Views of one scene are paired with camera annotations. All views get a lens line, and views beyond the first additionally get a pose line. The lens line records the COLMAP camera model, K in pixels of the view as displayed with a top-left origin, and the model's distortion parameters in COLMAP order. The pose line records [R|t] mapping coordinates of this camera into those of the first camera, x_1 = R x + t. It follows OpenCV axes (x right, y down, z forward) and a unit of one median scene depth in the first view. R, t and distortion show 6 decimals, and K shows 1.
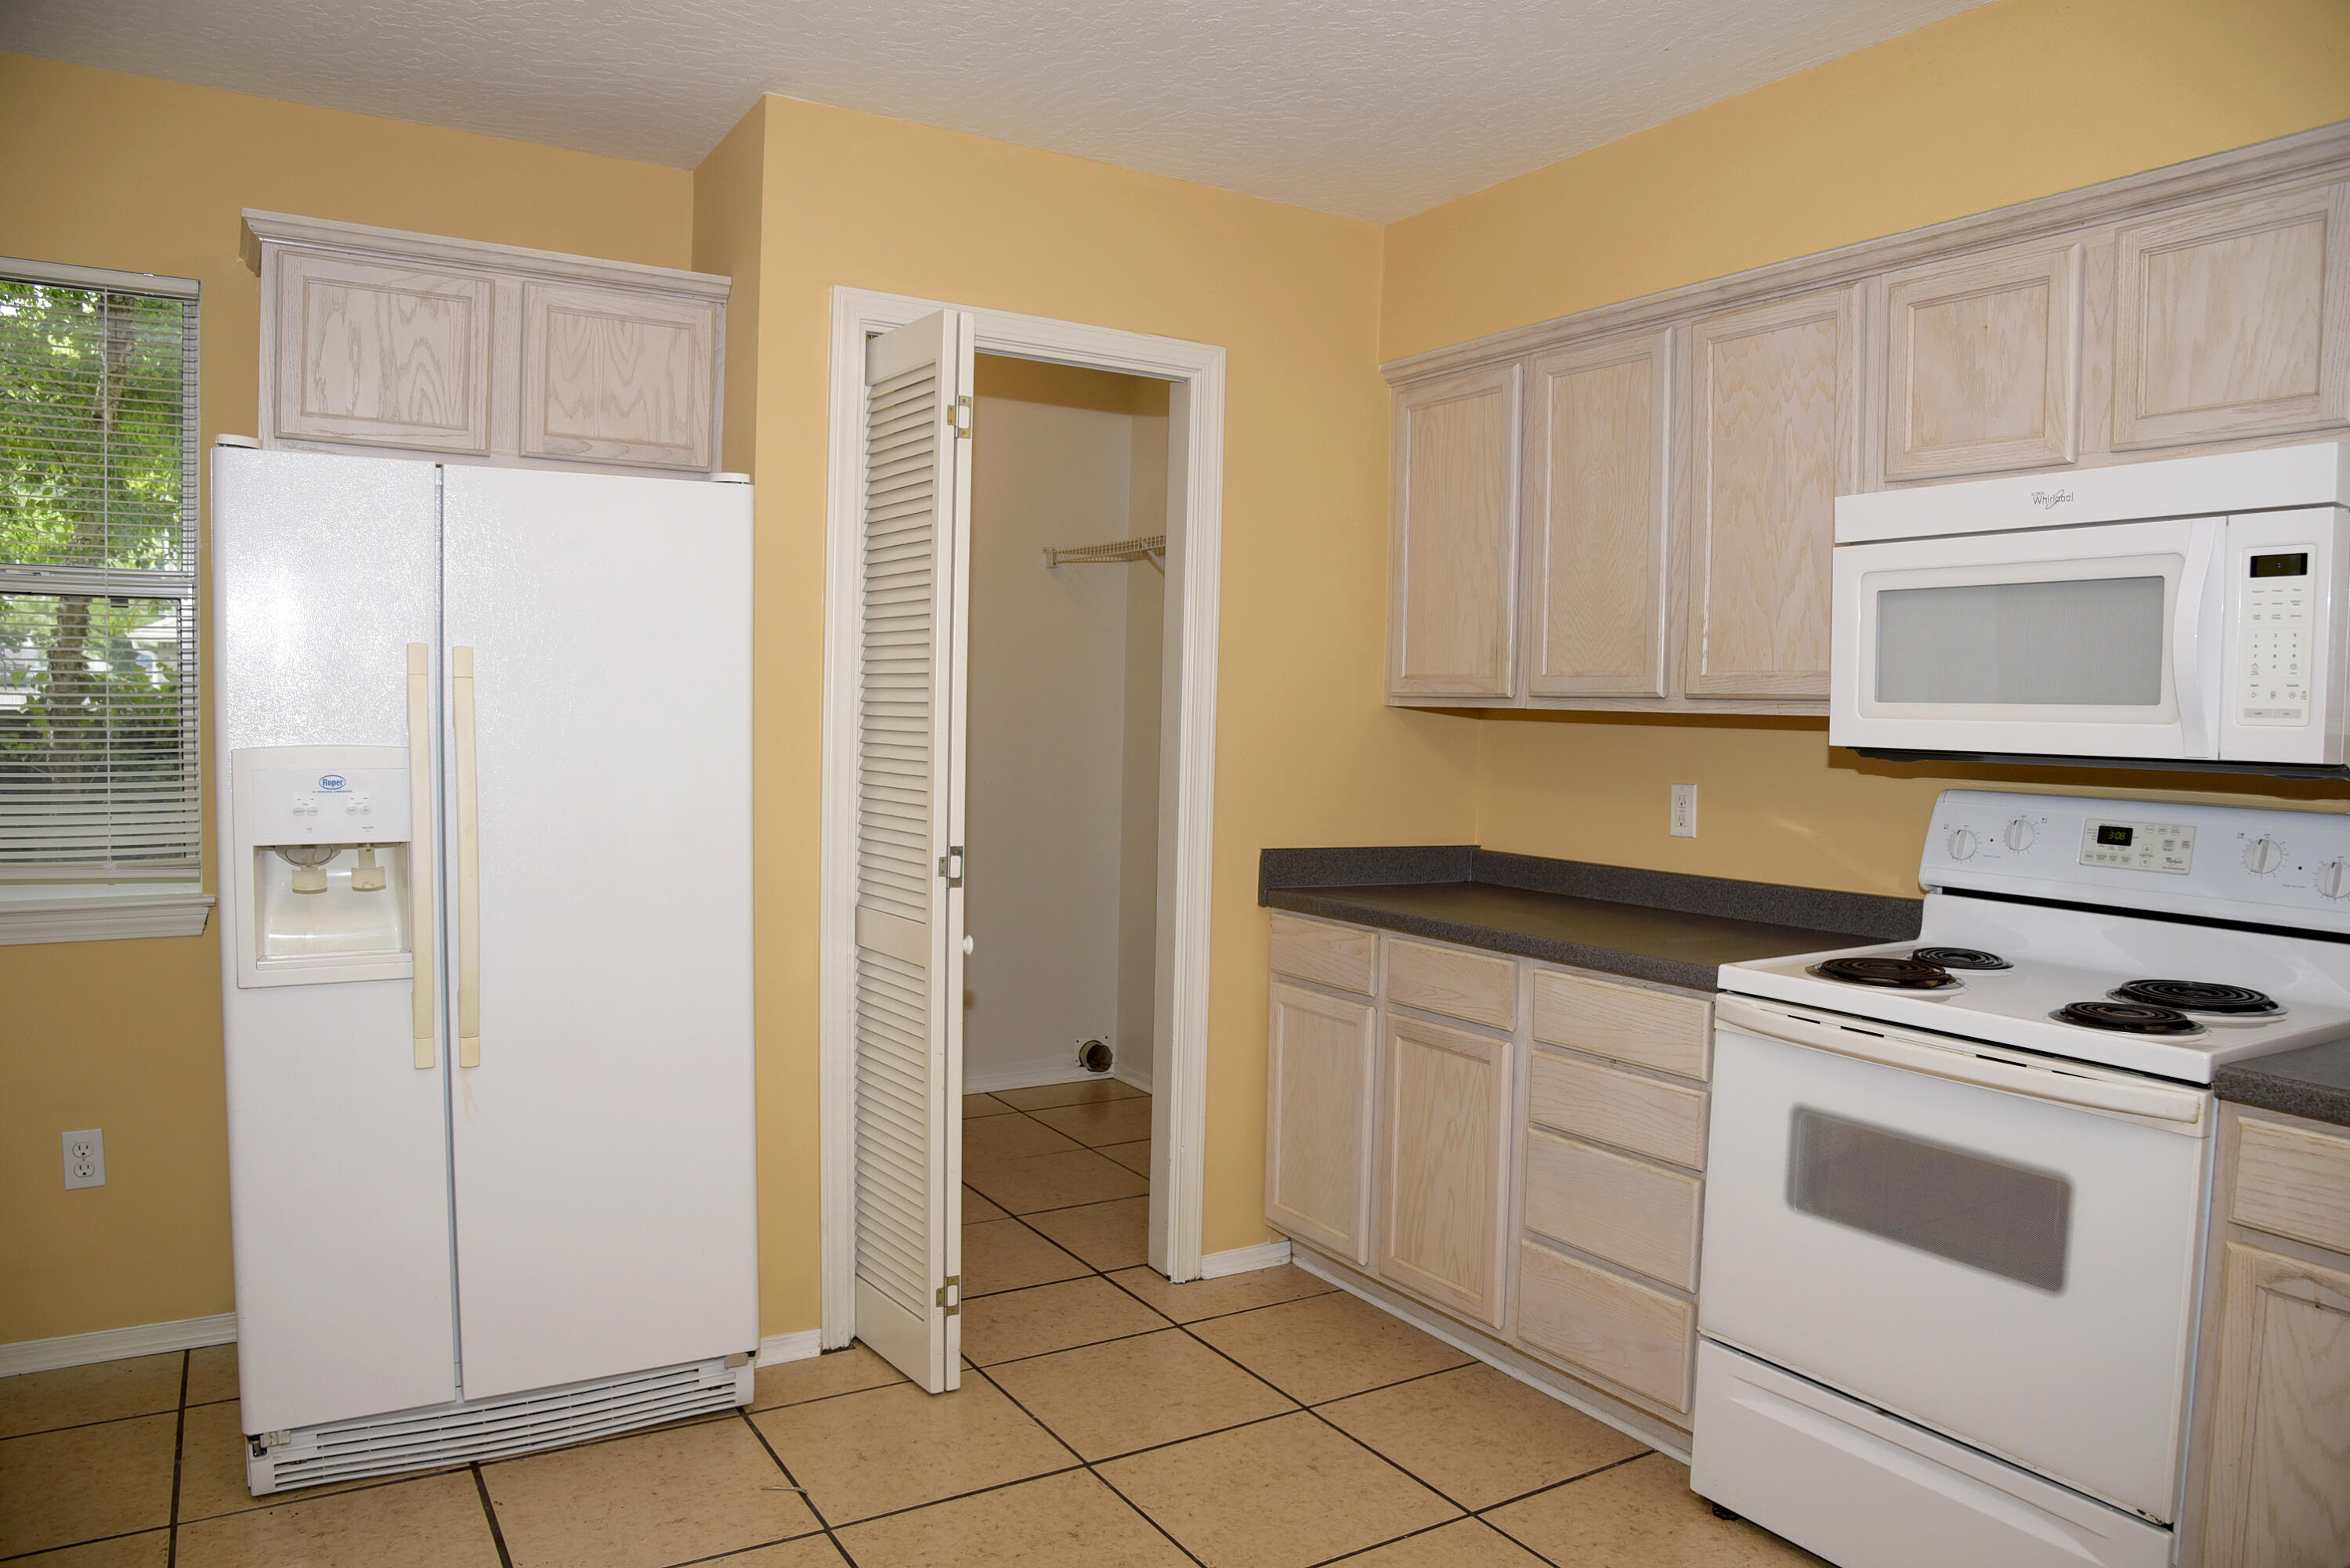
lens RADIAL K [[1596.1, 0, 1176.3], [0, 1596.1, 800.0], [0, 0, 1]] dist [-0.107827, 0.054549]
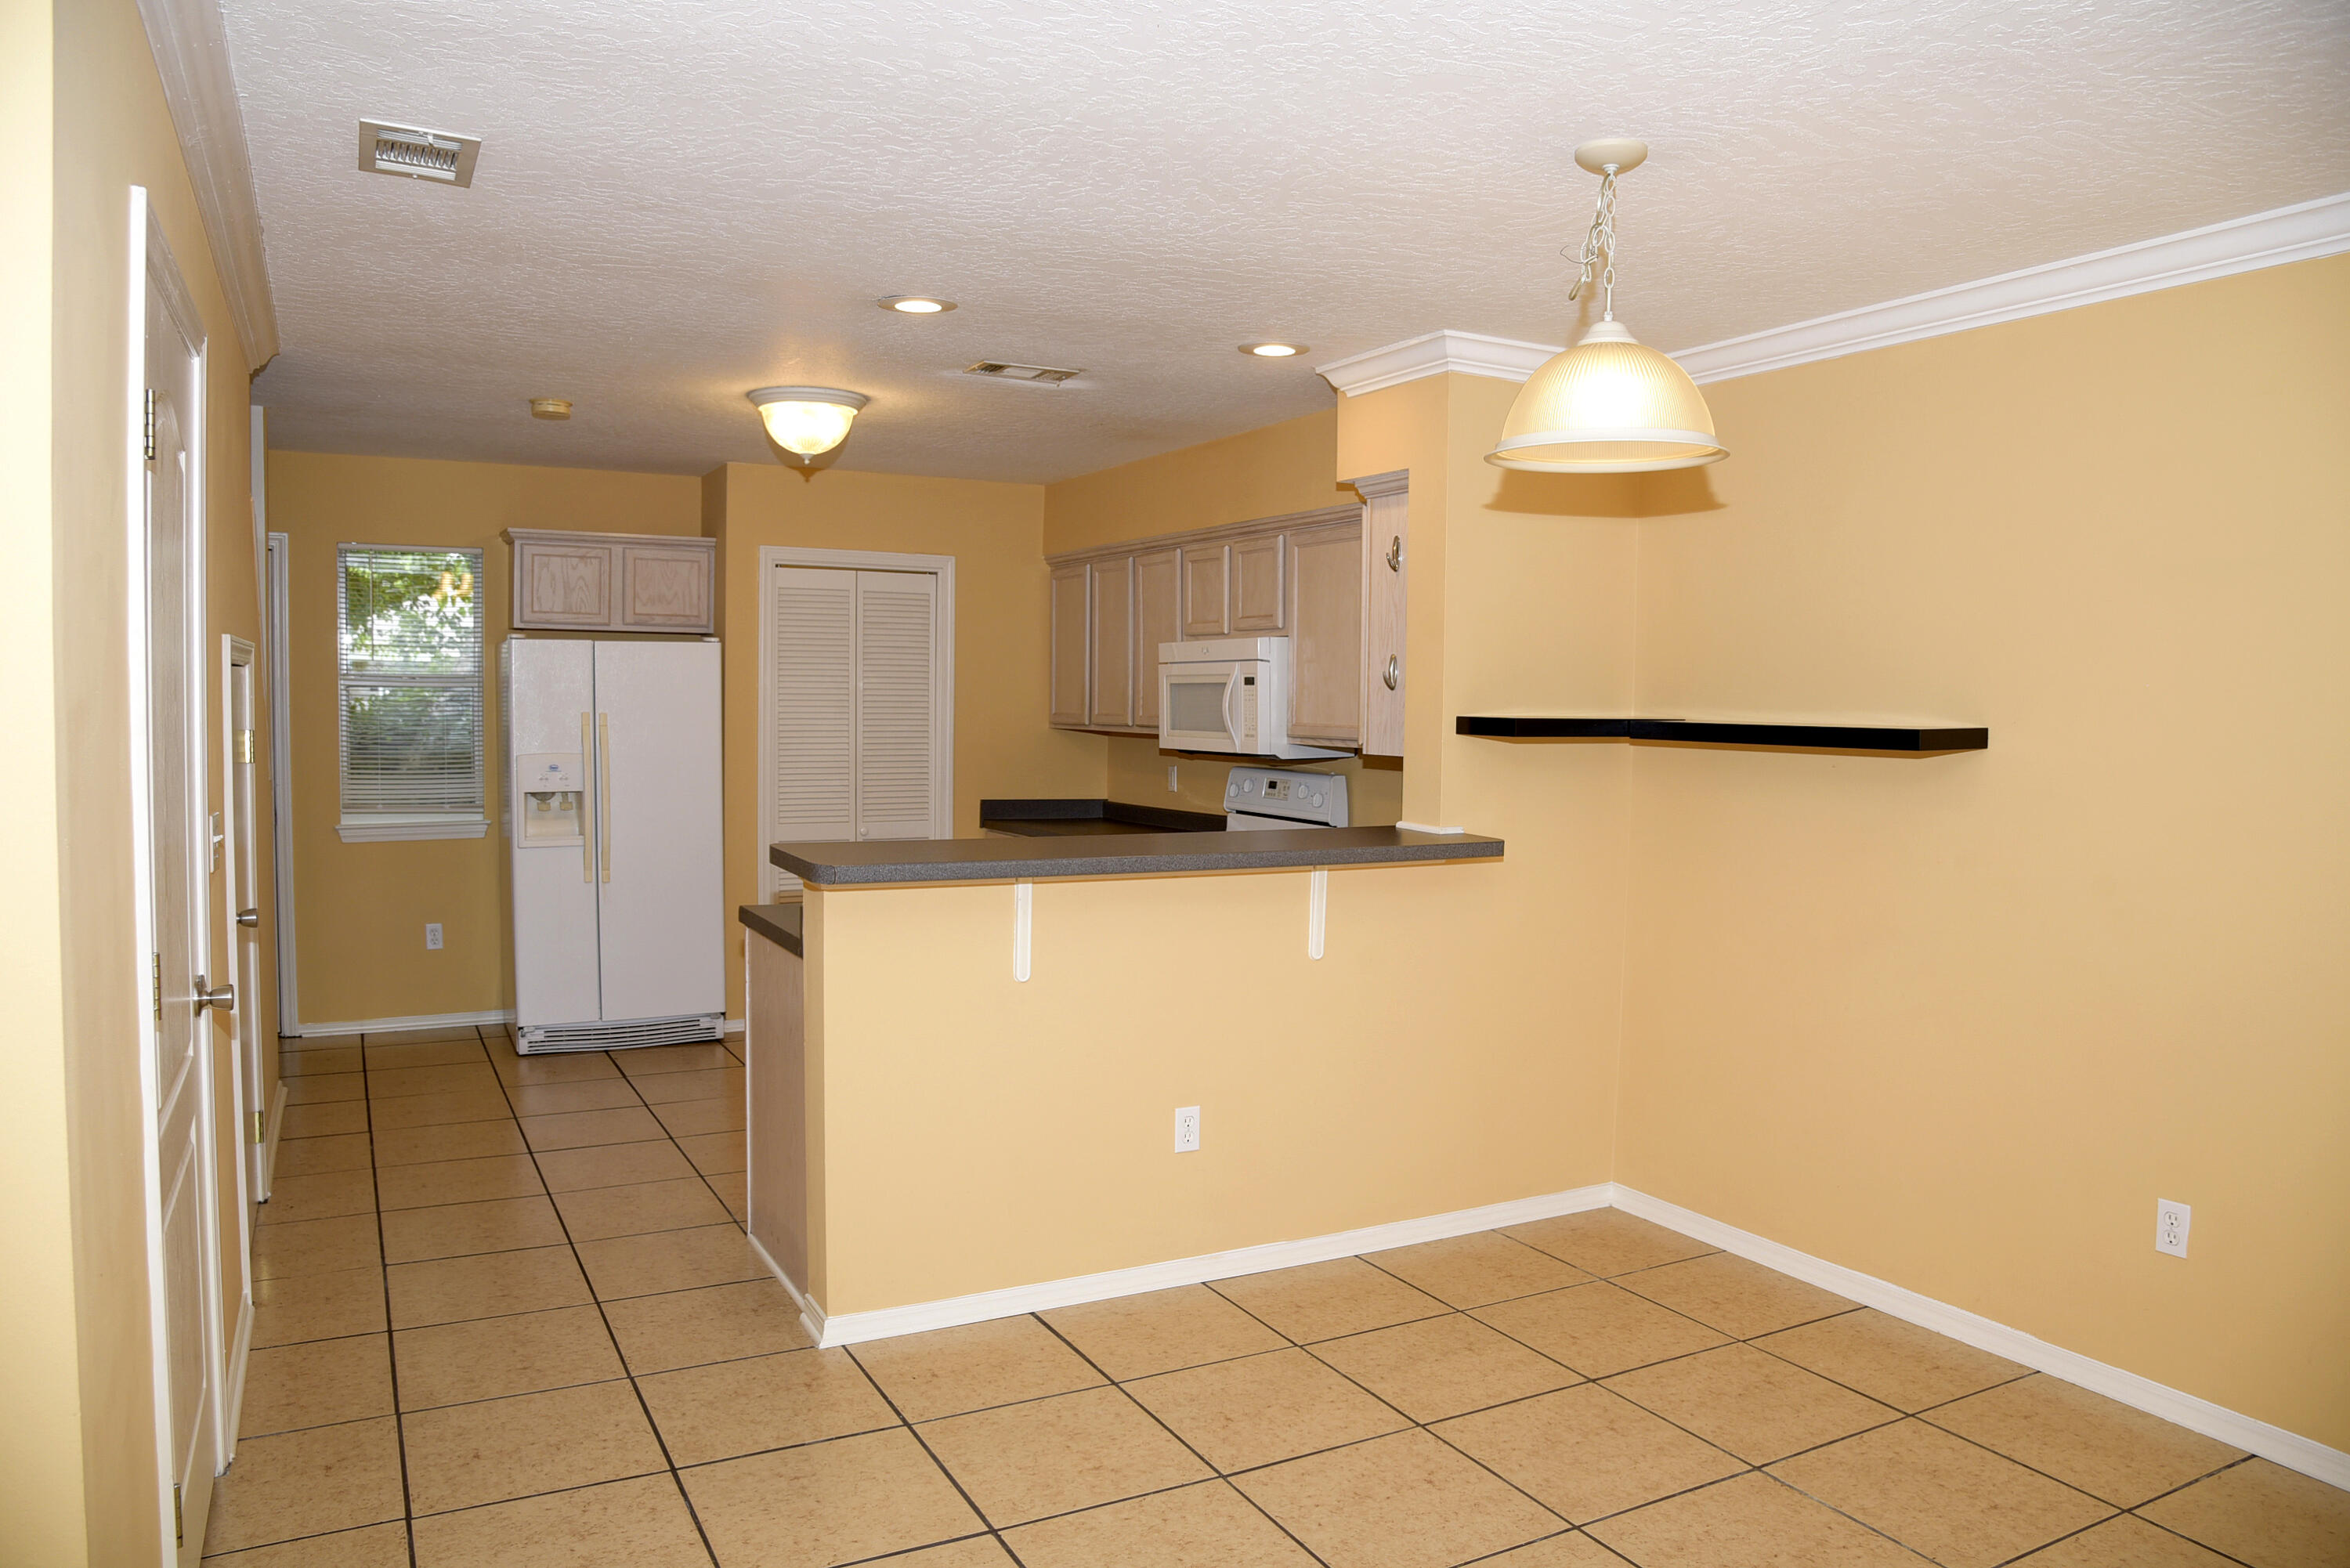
lens RADIAL K [[1596.1, 0, 1170.0], [0, 1596.1, 794.1], [0, 0, 1]] dist [-0.107827, 0.054549]
pose [[0.998374, -0.005723, -0.056714, 0.551440], [0.005645, 0.999983, -0.001529, 0.037644], [0.056722, 0.001206, 0.998389, -1.363797]]
